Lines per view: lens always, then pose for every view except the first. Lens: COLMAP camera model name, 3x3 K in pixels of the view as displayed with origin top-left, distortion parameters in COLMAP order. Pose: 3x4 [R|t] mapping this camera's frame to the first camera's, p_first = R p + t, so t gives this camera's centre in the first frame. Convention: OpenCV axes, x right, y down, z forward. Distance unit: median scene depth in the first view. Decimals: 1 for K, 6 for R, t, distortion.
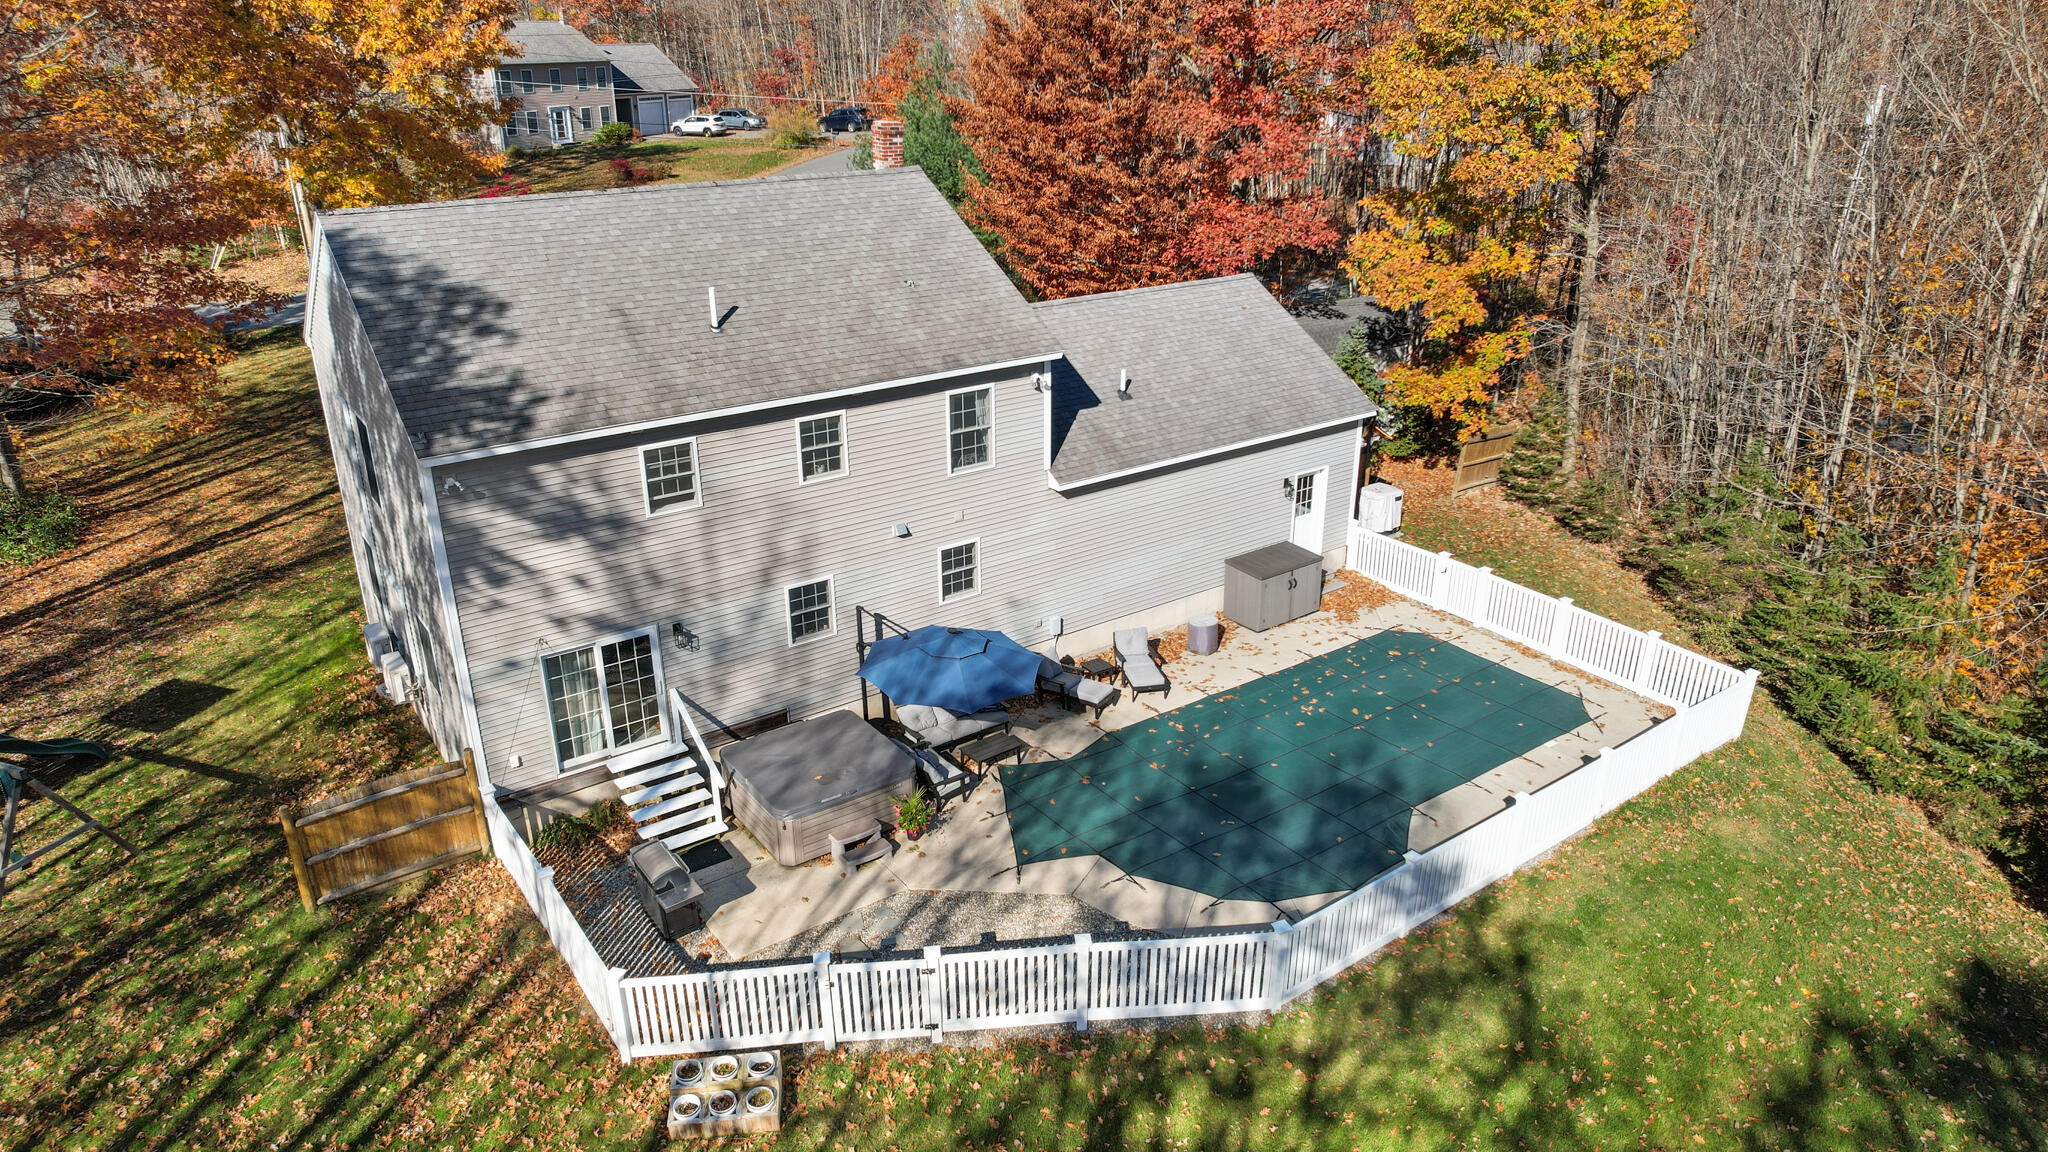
lens RADIAL K [[1297.9, 0, 1034.9], [0, 1297.9, 581.5], [0, 0, 1]] dist [-0.050050, 0.033319]
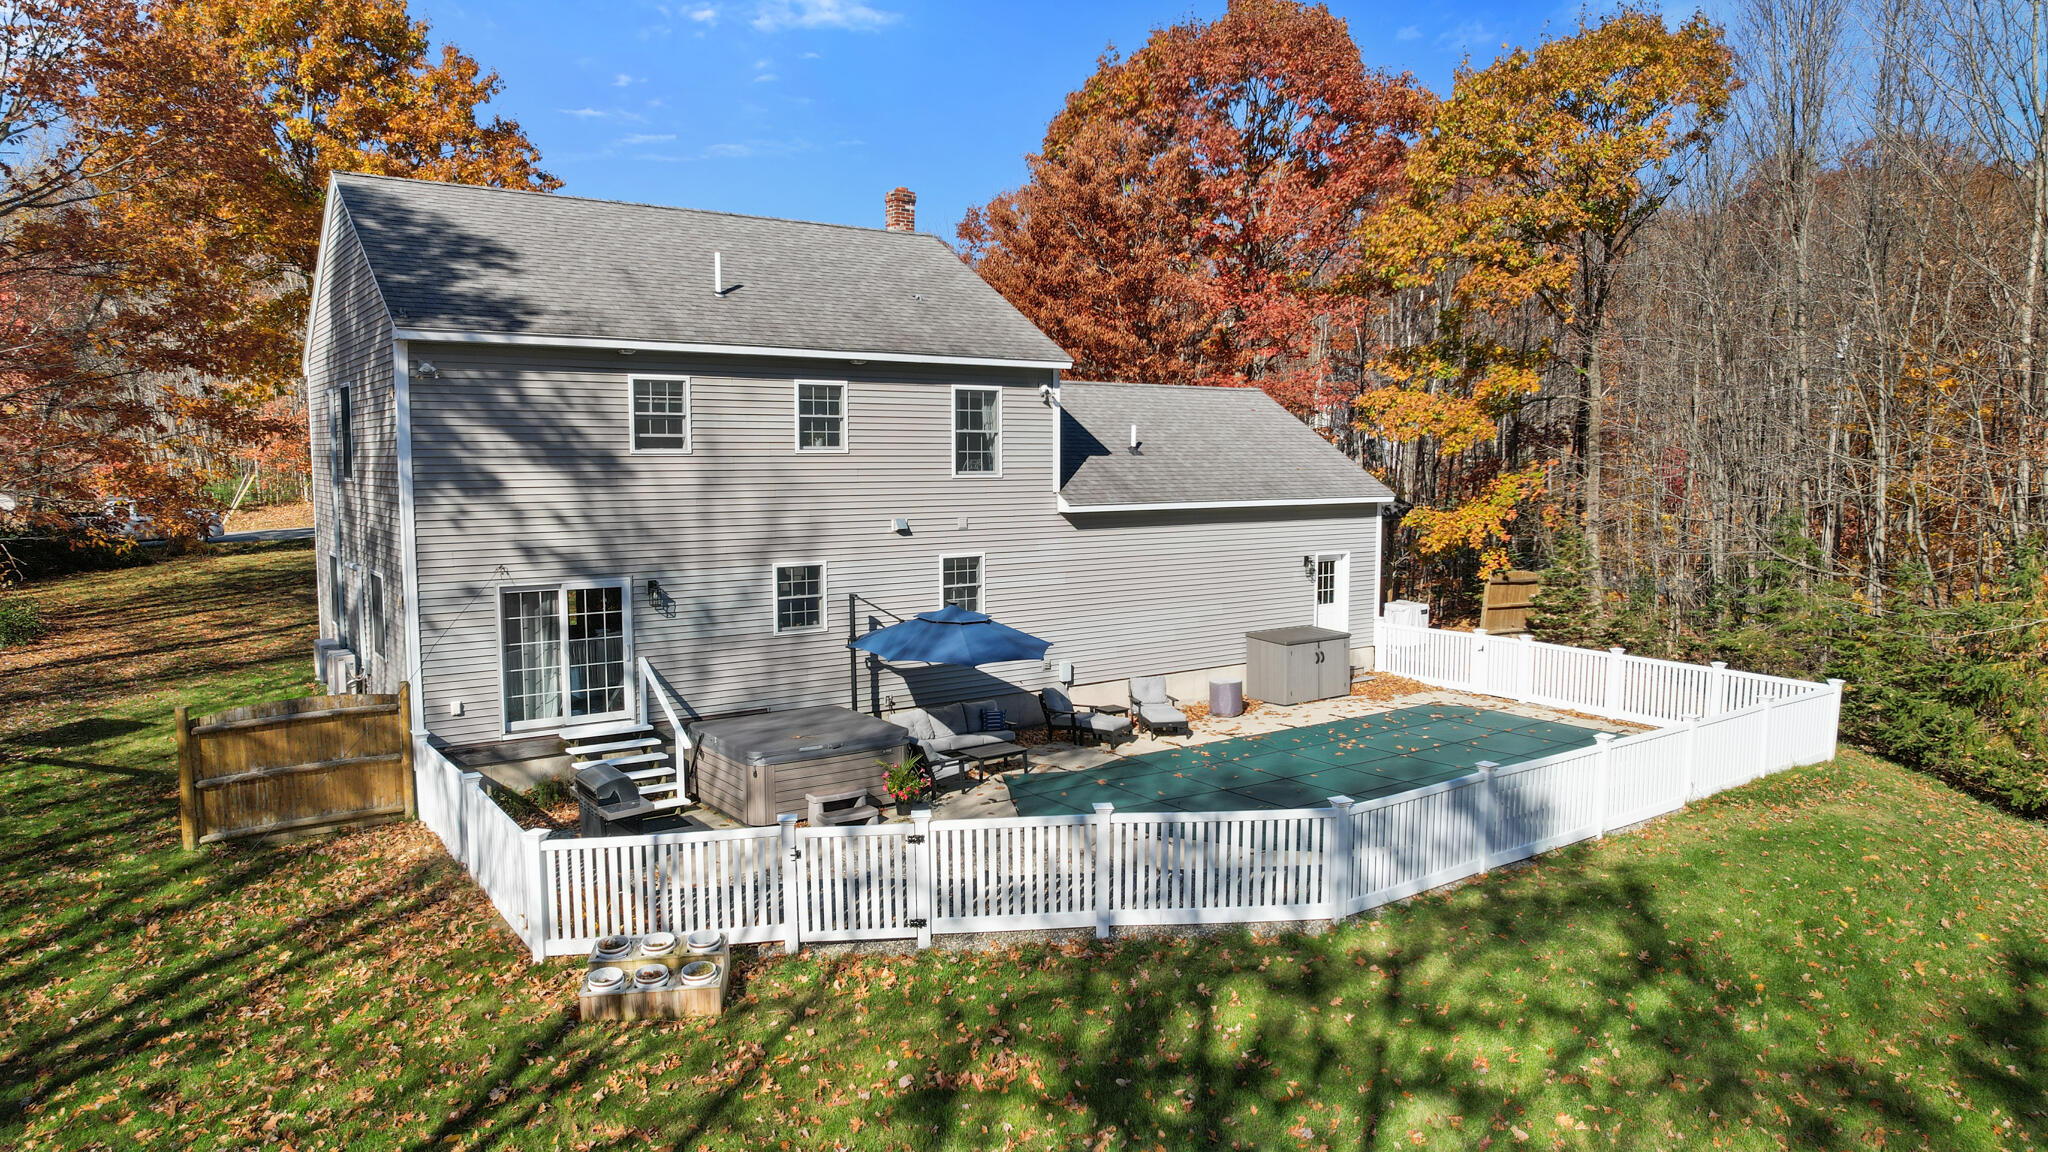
lens RADIAL K [[1297.9, 0, 1033.1], [0, 1297.9, 579.8], [0, 0, 1]] dist [-0.050050, 0.033319]
pose [[0.999990, 0.000199, -0.004554, -0.003925], [-0.001561, 0.953596, -0.301085, 0.314699], [0.004282, 0.301089, 0.953586, 0.131912]]
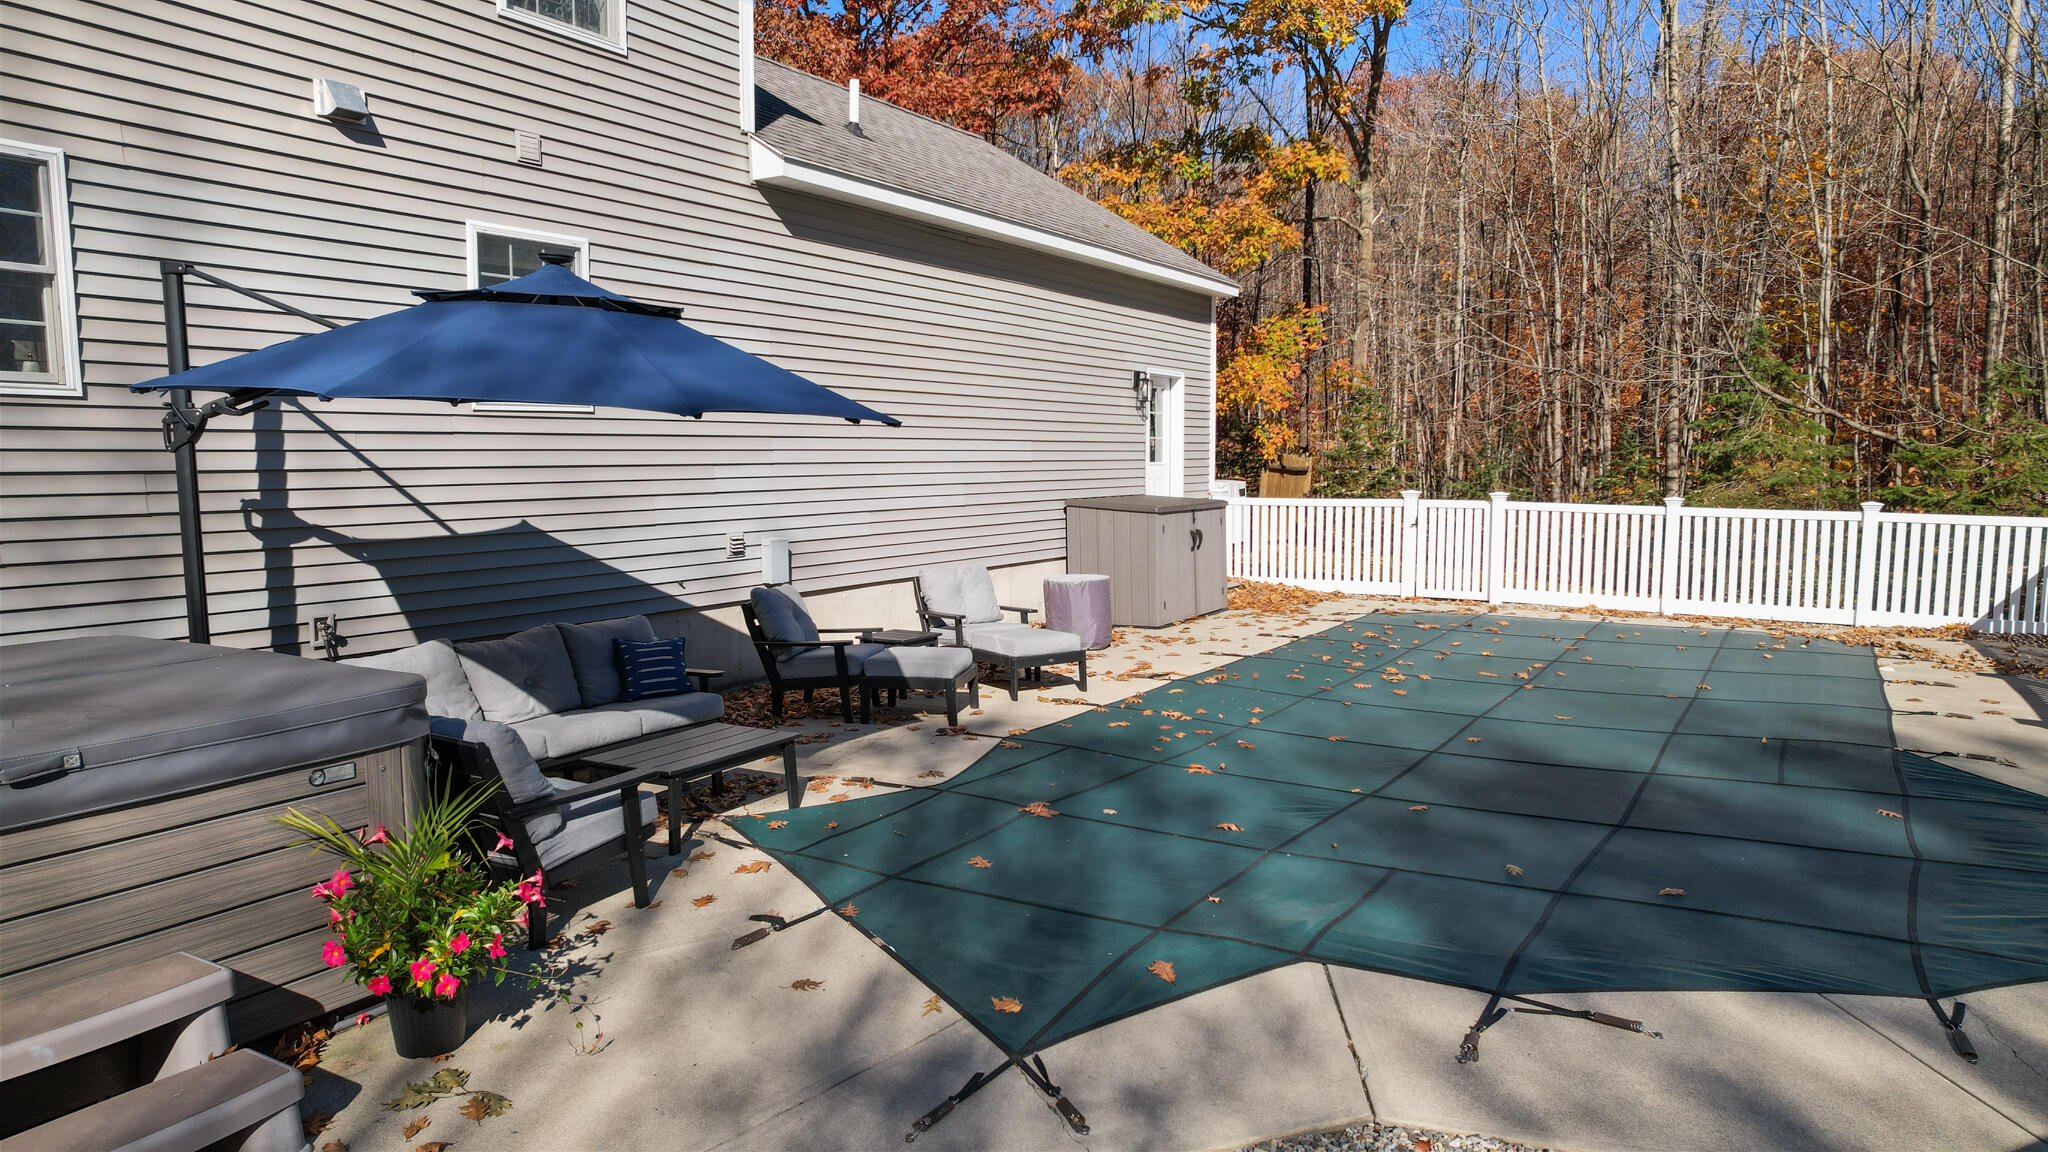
lens RADIAL K [[1297.9, 0, 1039.3], [0, 1297.9, 576.9], [0, 0, 1]] dist [-0.050050, 0.033319]
pose [[0.918596, -0.038493, 0.393319, -0.084335], [0.156048, 0.949702, -0.271504, 0.200660], [-0.363085, 0.310779, 0.878400, 0.790249]]
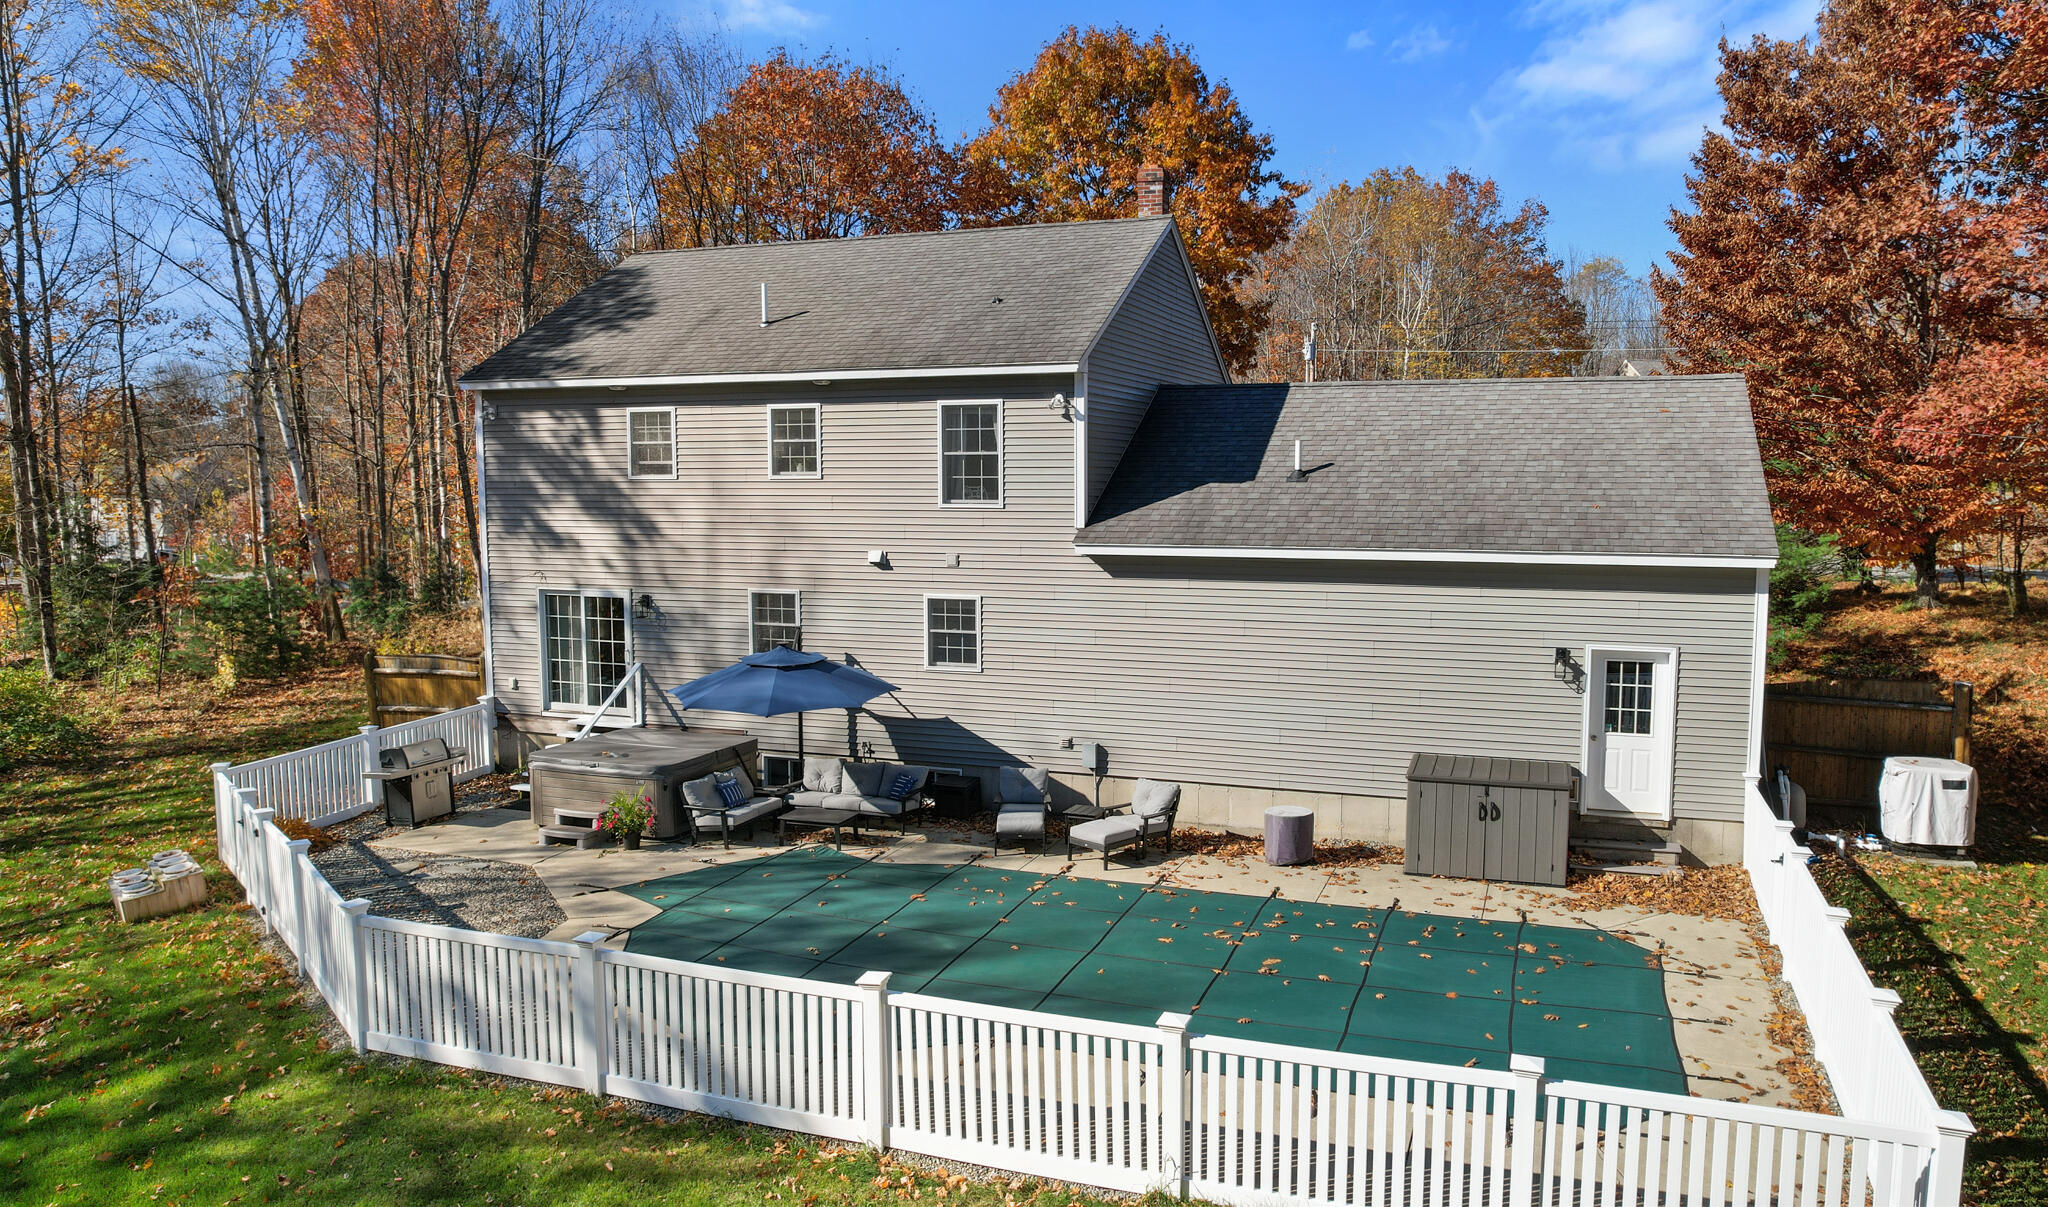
lens RADIAL K [[1340.4, 0, 1071.5], [0, 1340.4, 616.2], [0, 0, 1]] dist [-0.037729, -0.001826]
pose [[0.570132, 0.085255, -0.817117, 0.780151], [-0.321658, 0.938364, -0.126528, 0.074879], [0.755966, 0.334970, 0.562415, 0.688357]]
